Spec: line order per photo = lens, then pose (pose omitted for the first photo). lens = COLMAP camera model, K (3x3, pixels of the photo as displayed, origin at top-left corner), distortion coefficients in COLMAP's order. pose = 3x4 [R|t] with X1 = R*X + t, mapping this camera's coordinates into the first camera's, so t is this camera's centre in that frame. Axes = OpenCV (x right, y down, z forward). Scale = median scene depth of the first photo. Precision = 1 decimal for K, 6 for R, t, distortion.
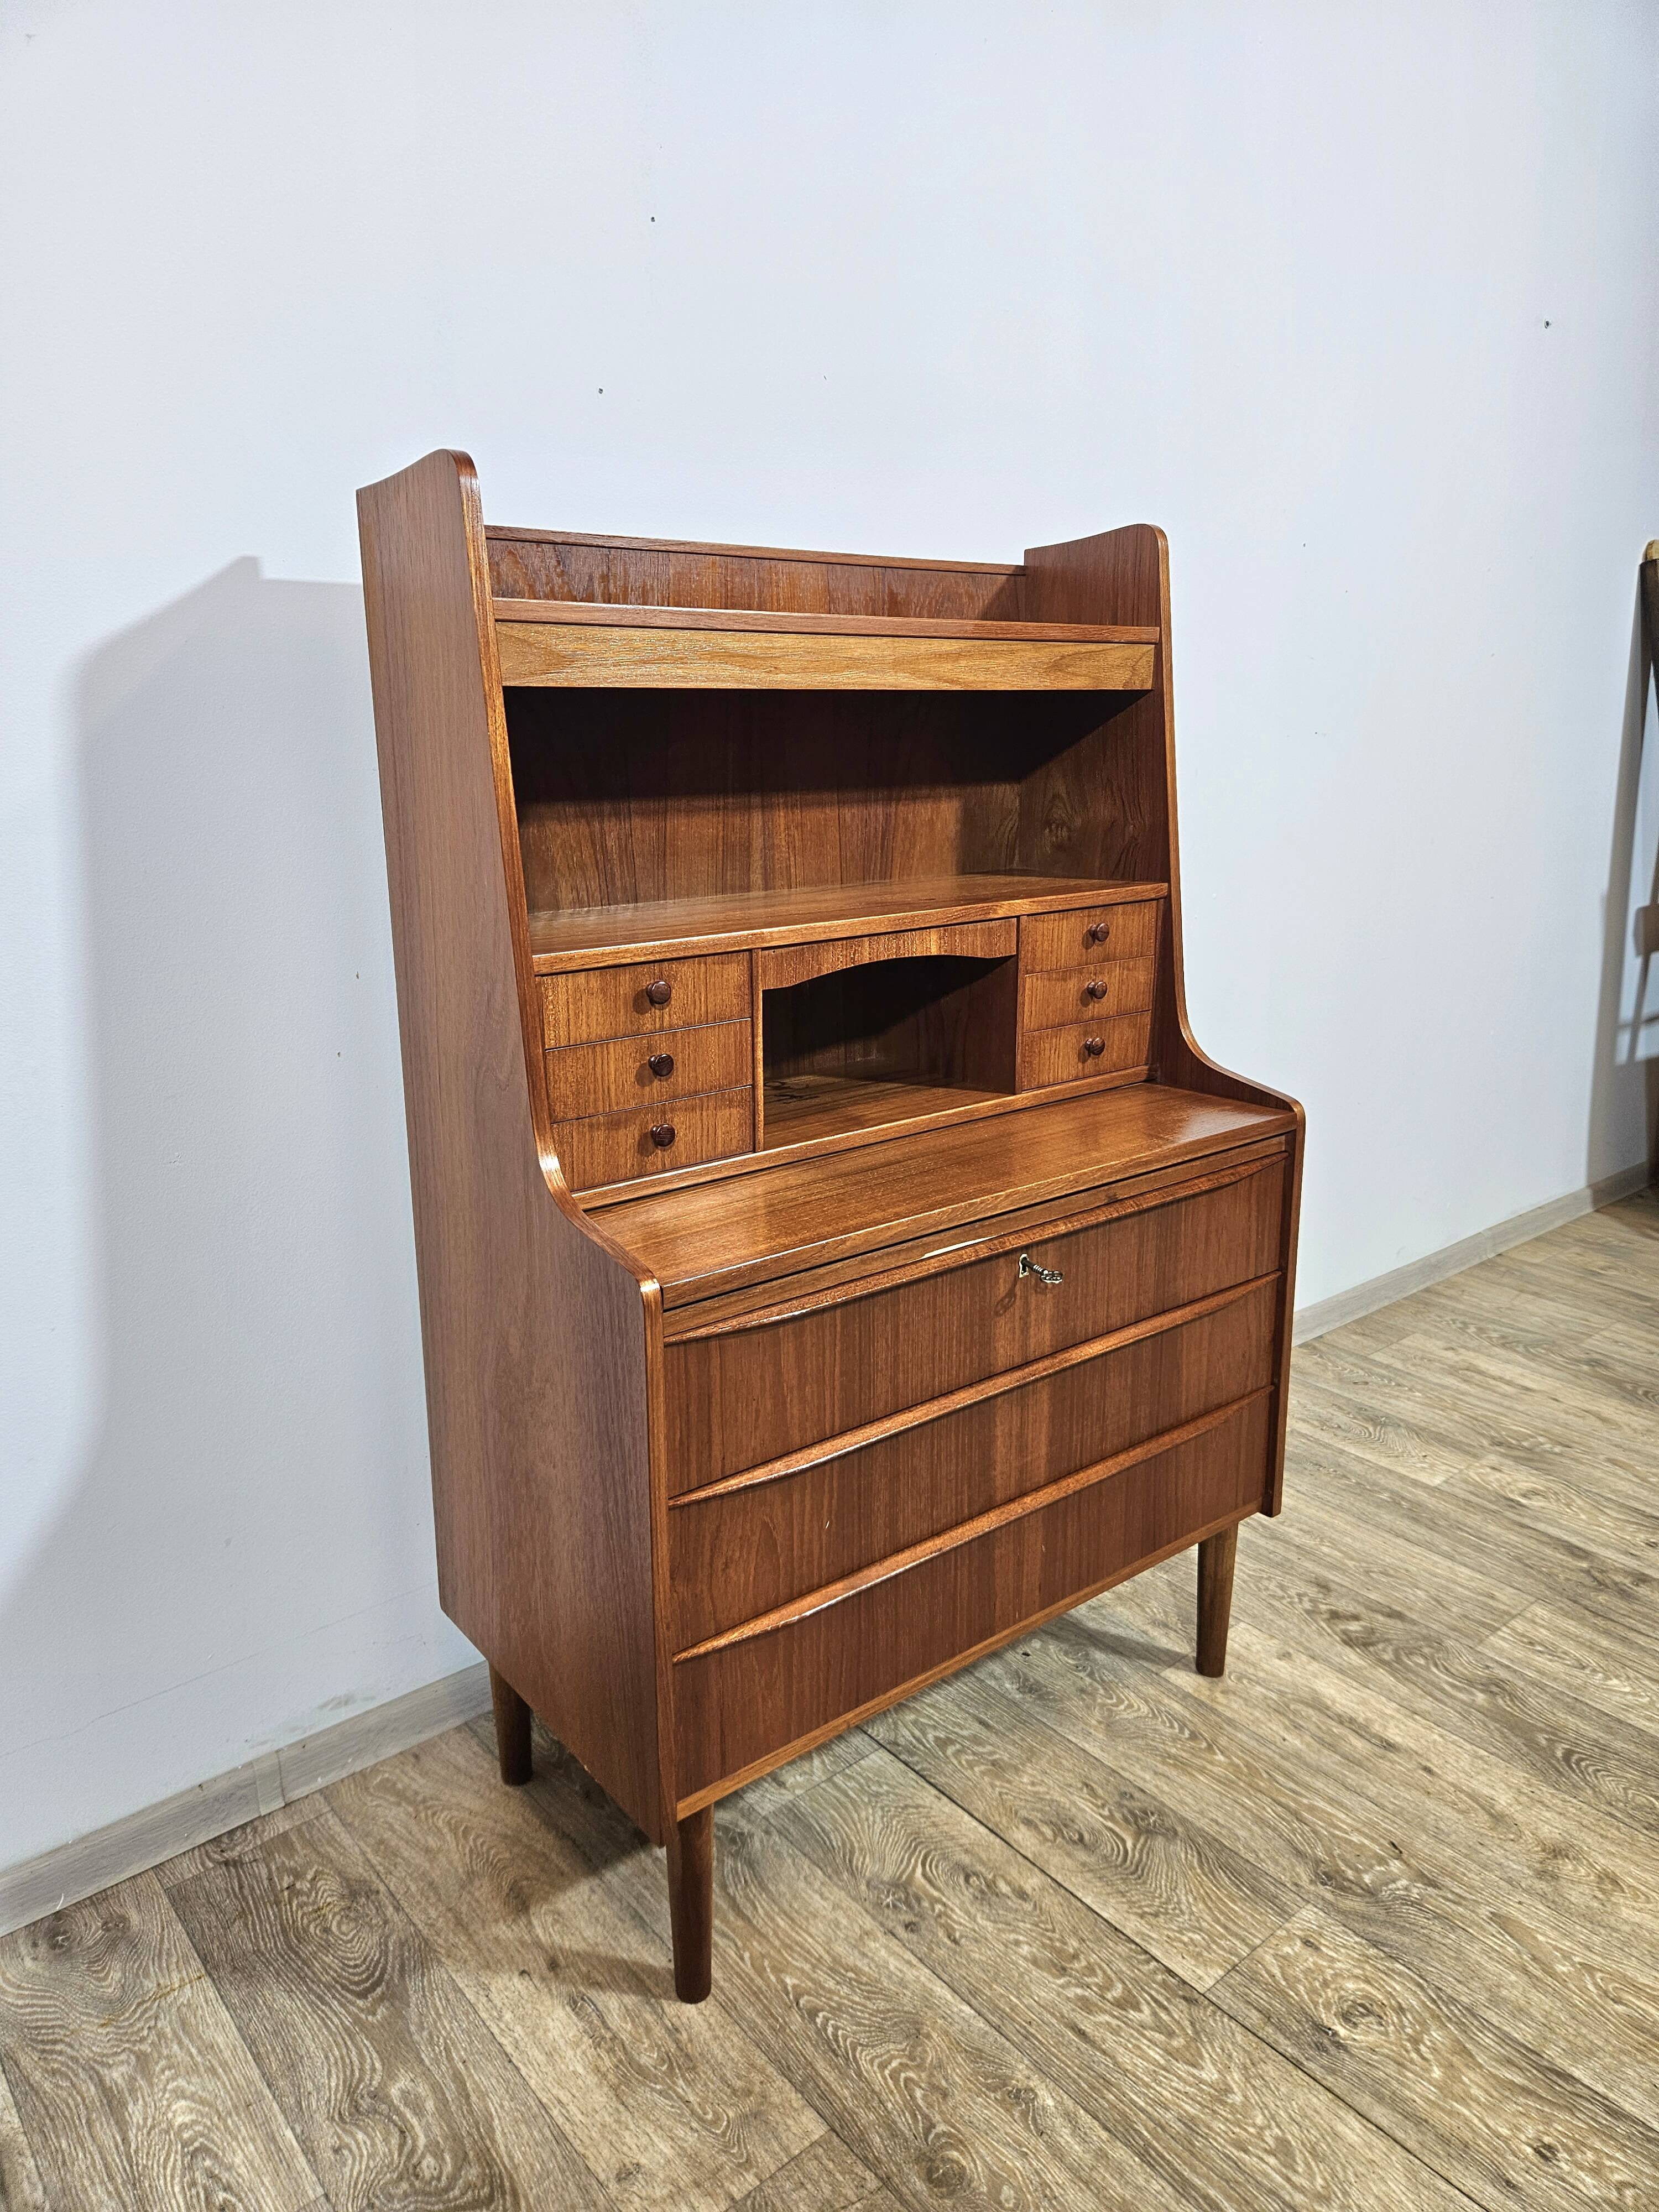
lens RADIAL K [[1493.2, 0, 829.7], [0, 1493.2, 1071.1], [0, 0, 1]] dist [0.056250, -0.056375]
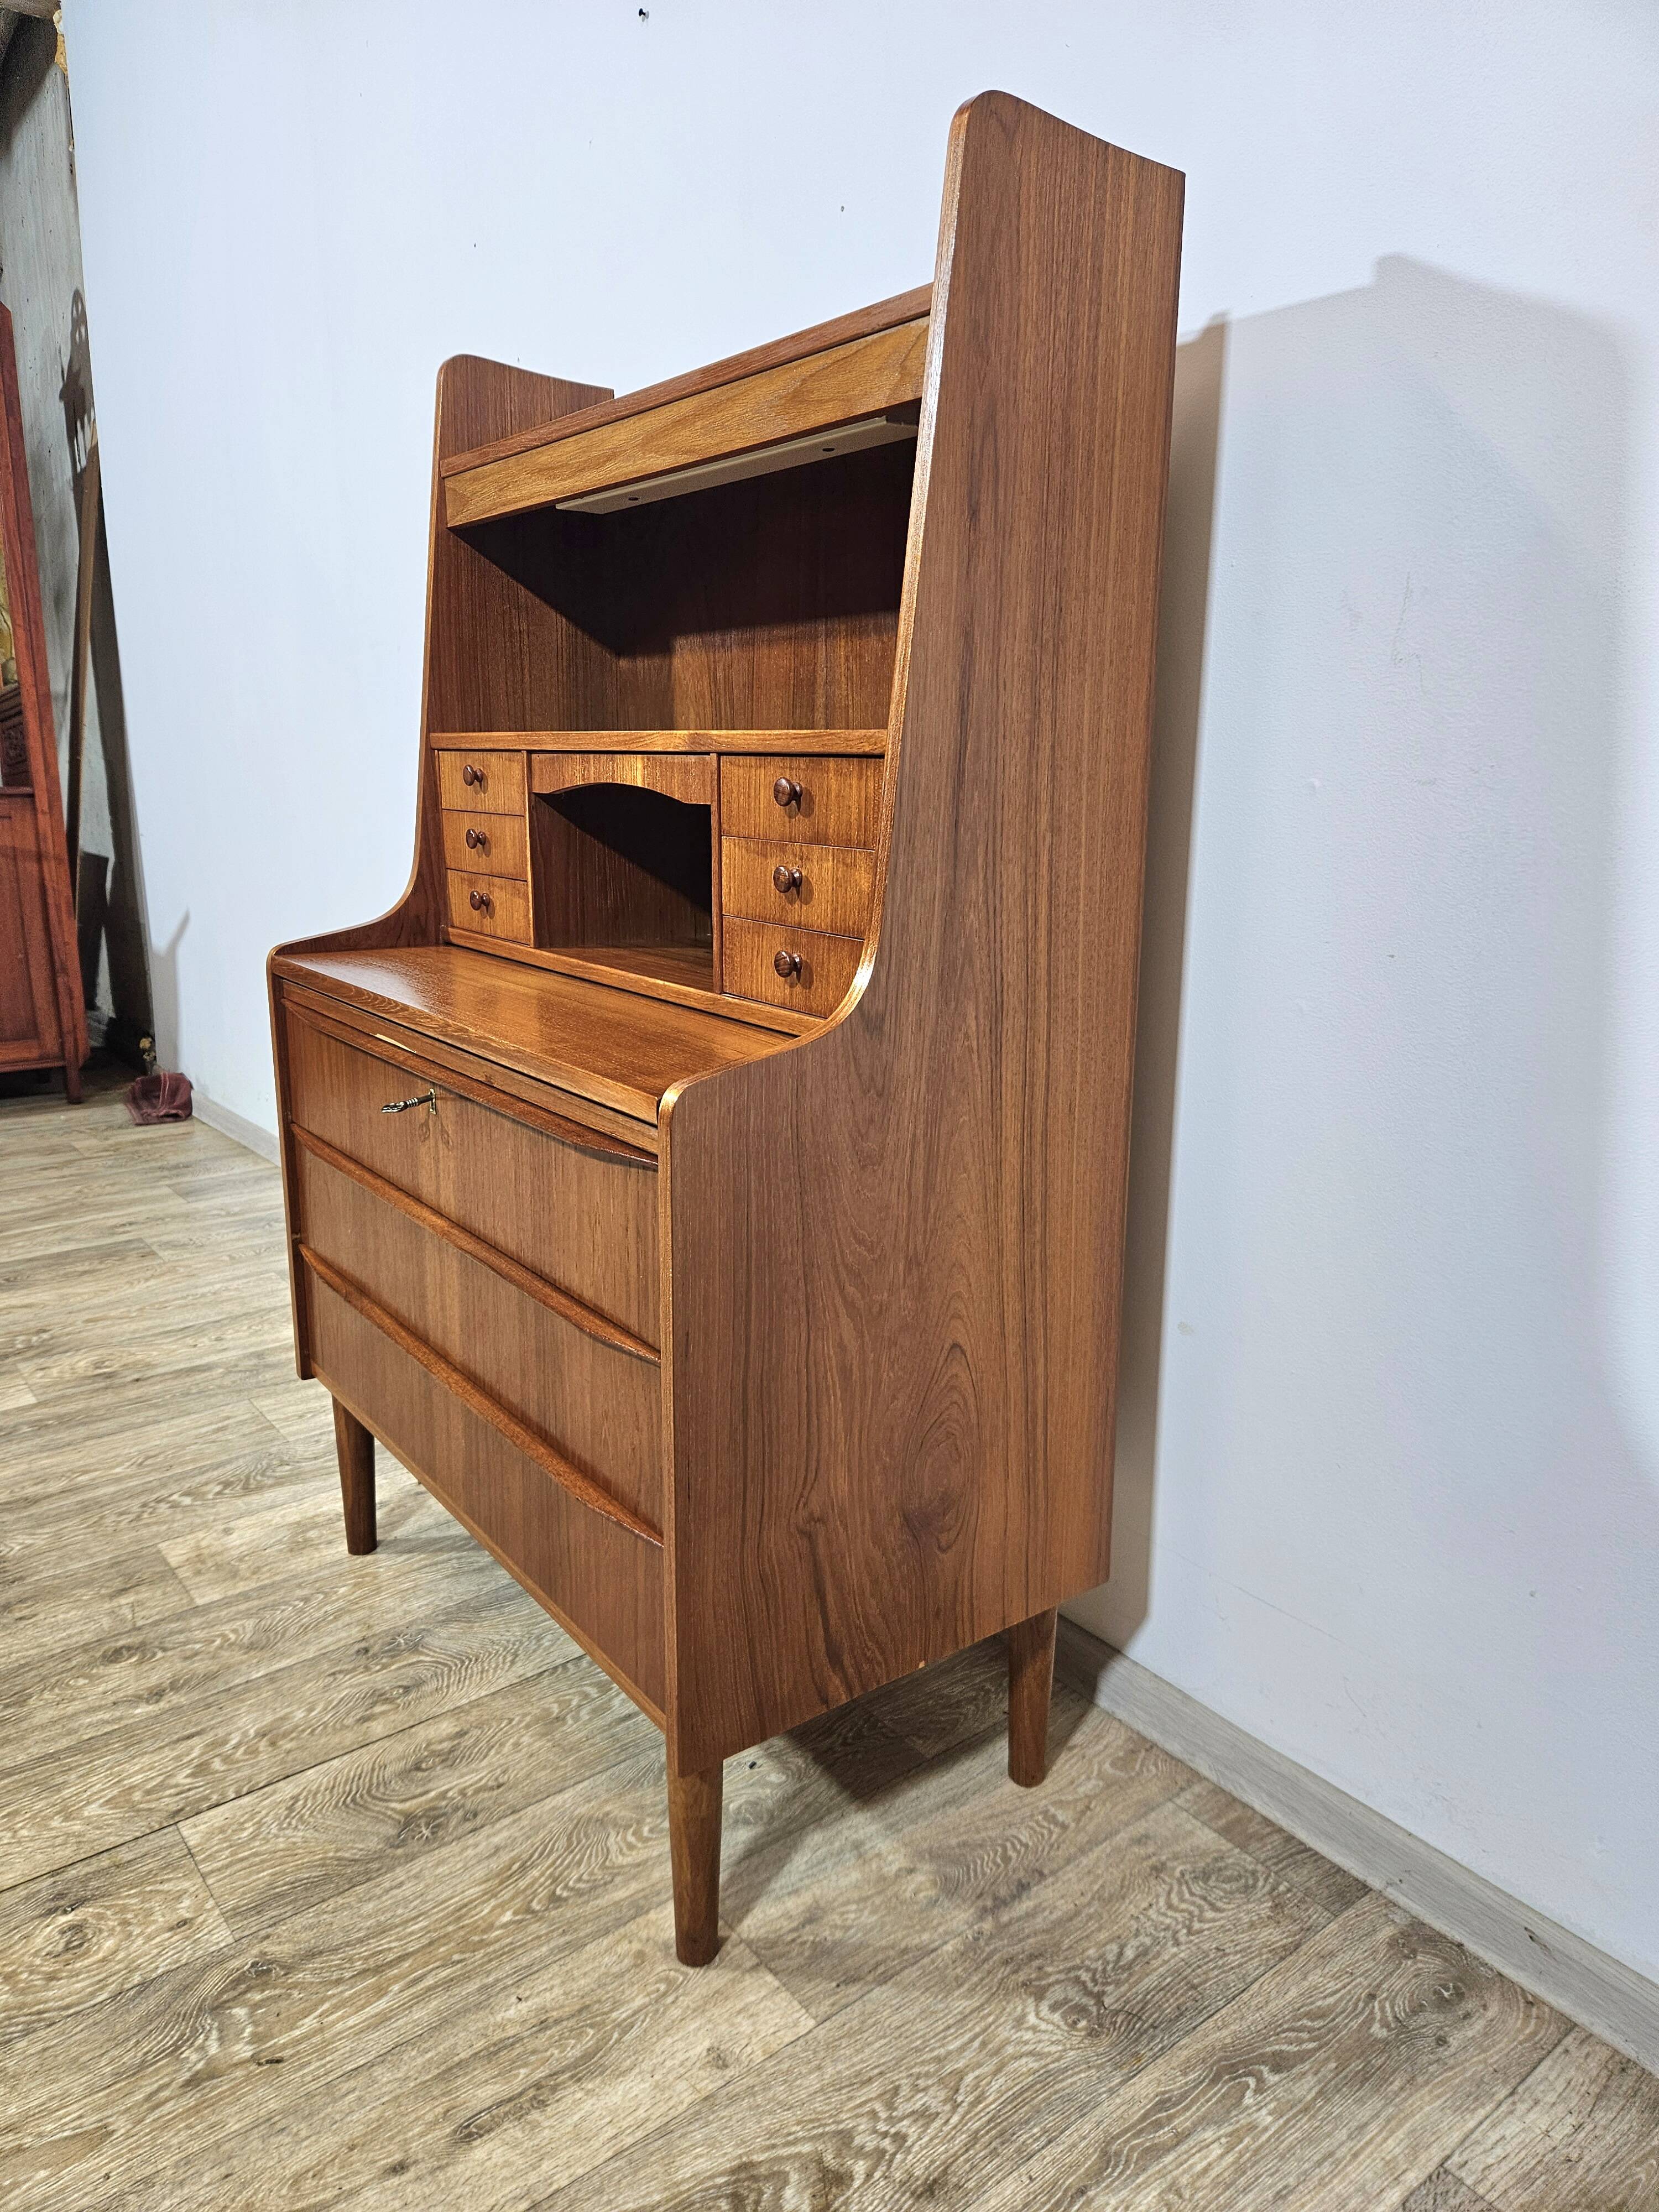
lens RADIAL K [[1493.2, 0, 813.4], [0, 1493.2, 1083.4], [0, 0, 1]] dist [0.056250, -0.056375]
pose [[-0.036589, 0.224884, -0.973698, 0.984179], [-0.238594, 0.944207, 0.227038, -0.141387], [0.970430, 0.240626, 0.019109, 1.165527]]
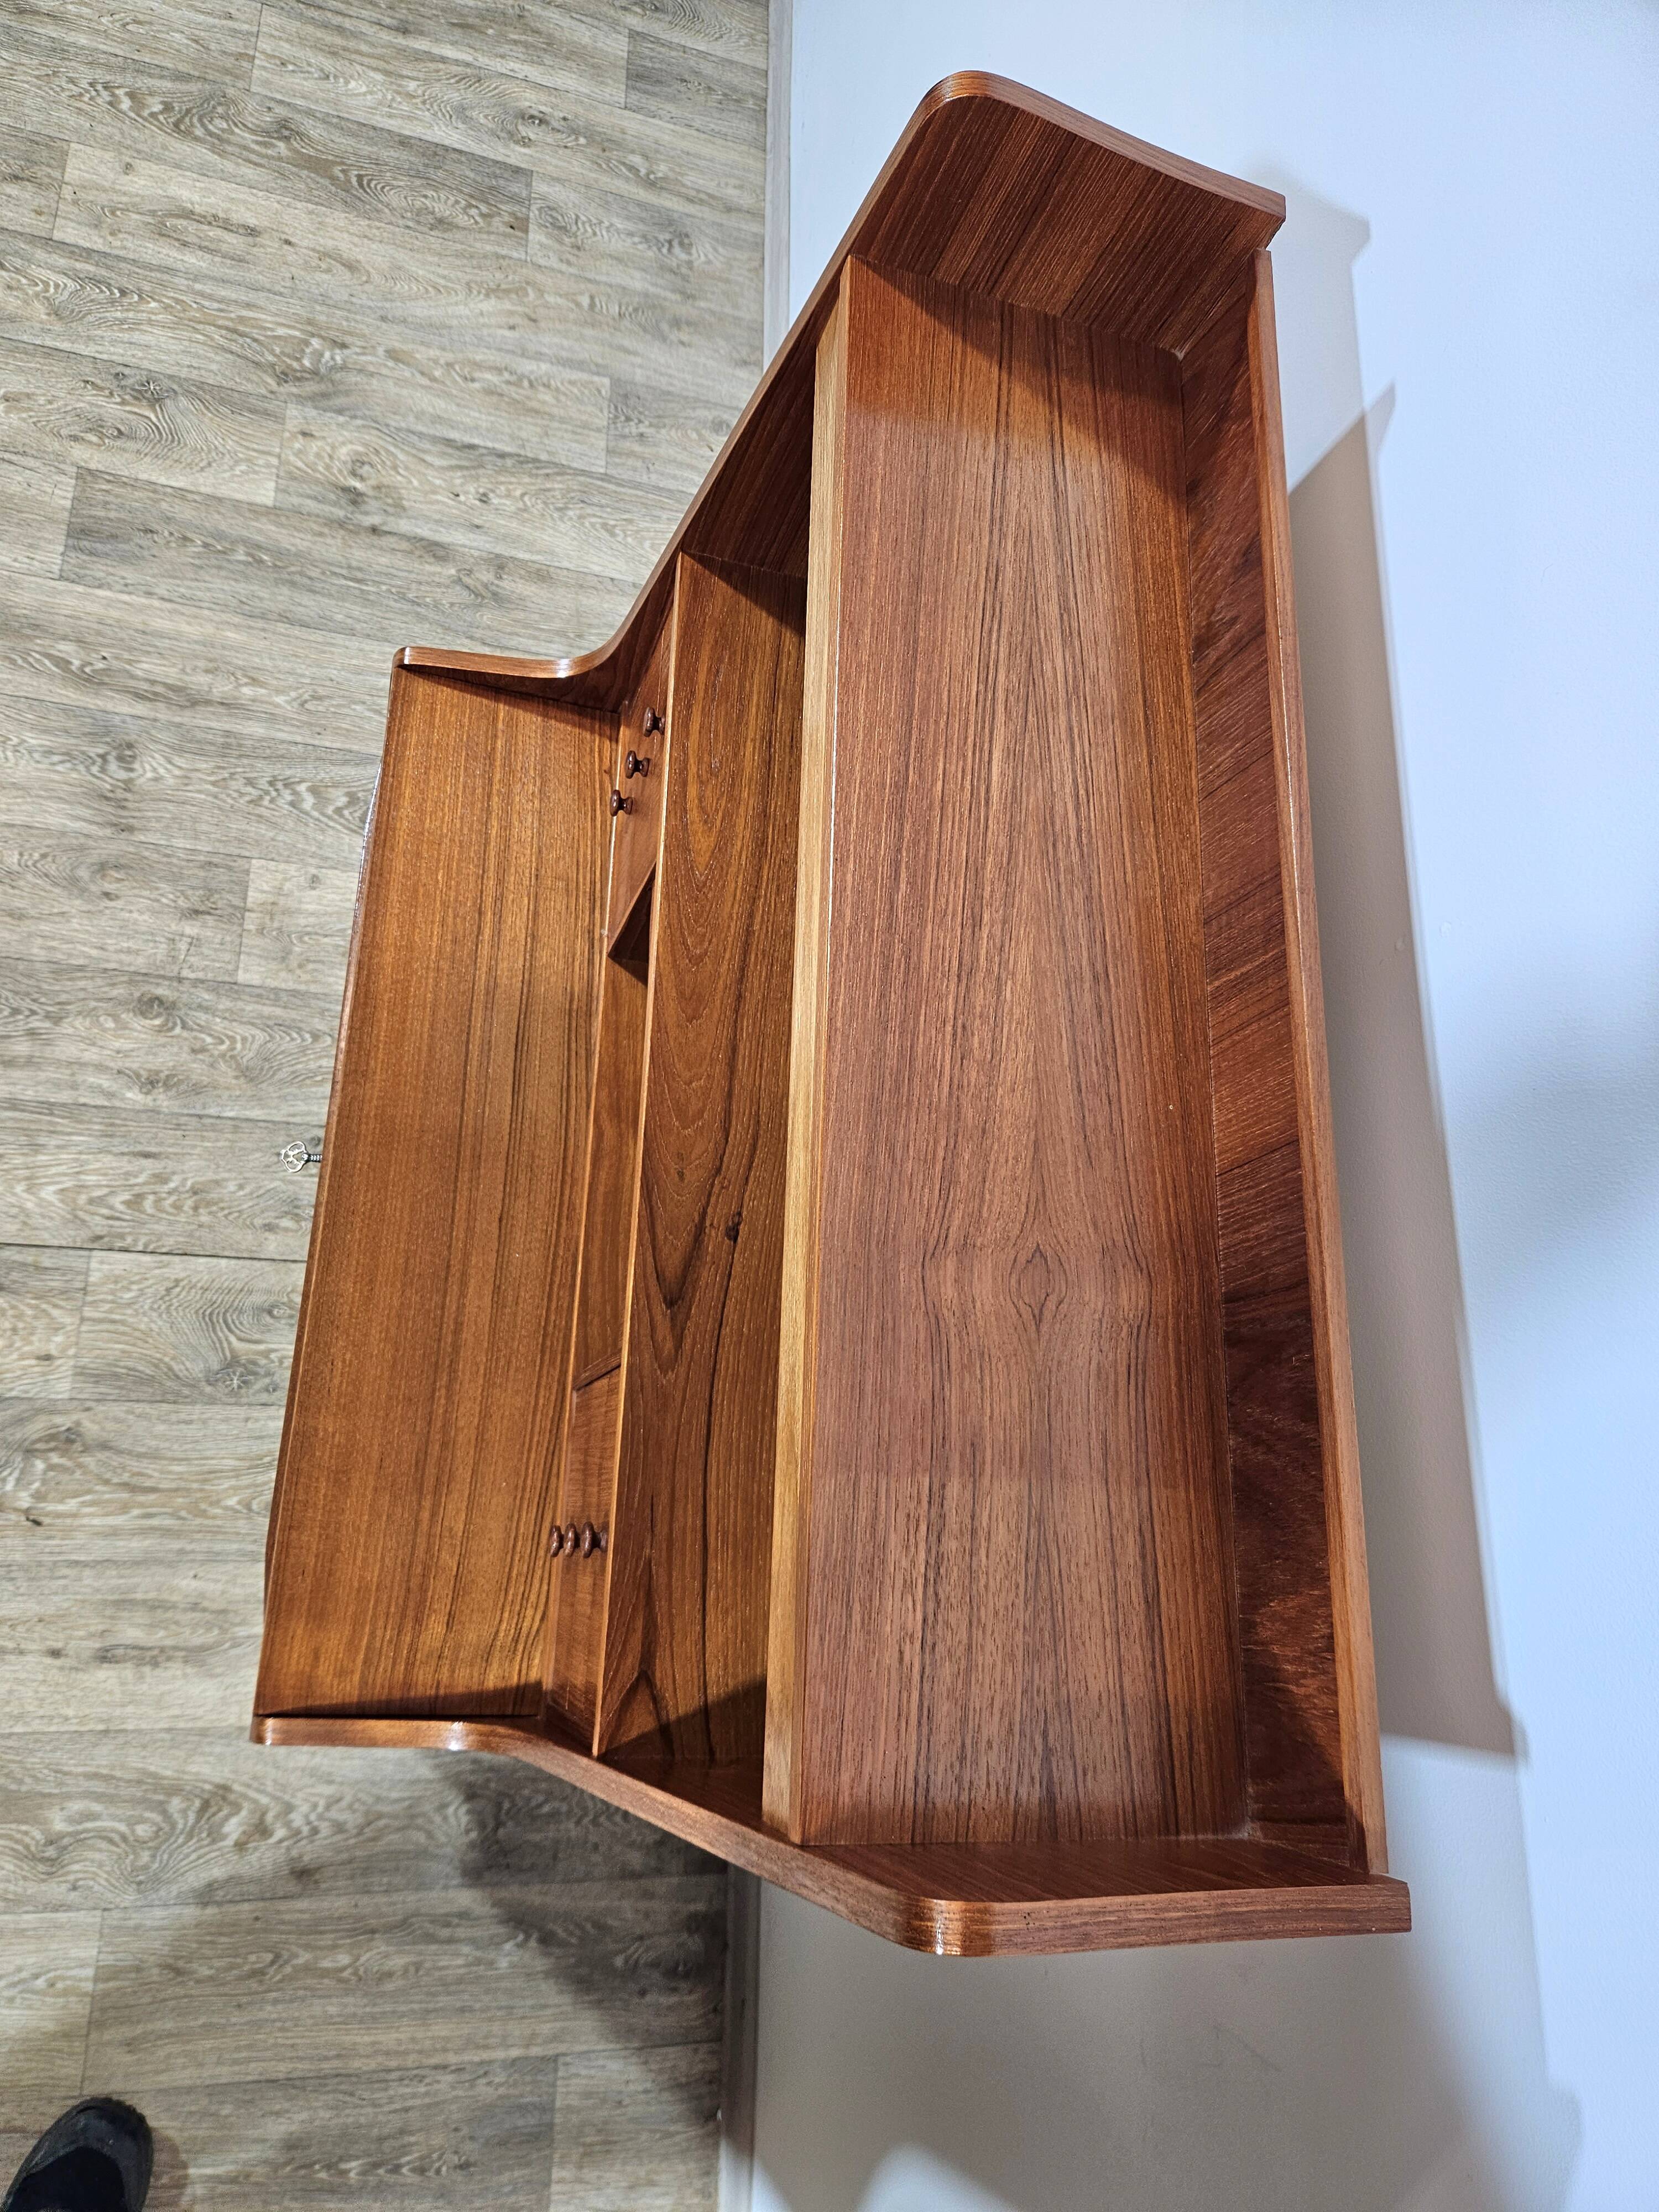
lens RADIAL K [[1493.2, 0, 810.0], [0, 1493.2, 1109.9], [0, 0, 1]] dist [0.056250, -0.056375]
pose [[-0.616331, 0.677438, -0.401514, 0.279609], [-0.469402, 0.093348, 0.878037, -0.722423], [0.632296, 0.729633, 0.260457, 0.891330]]
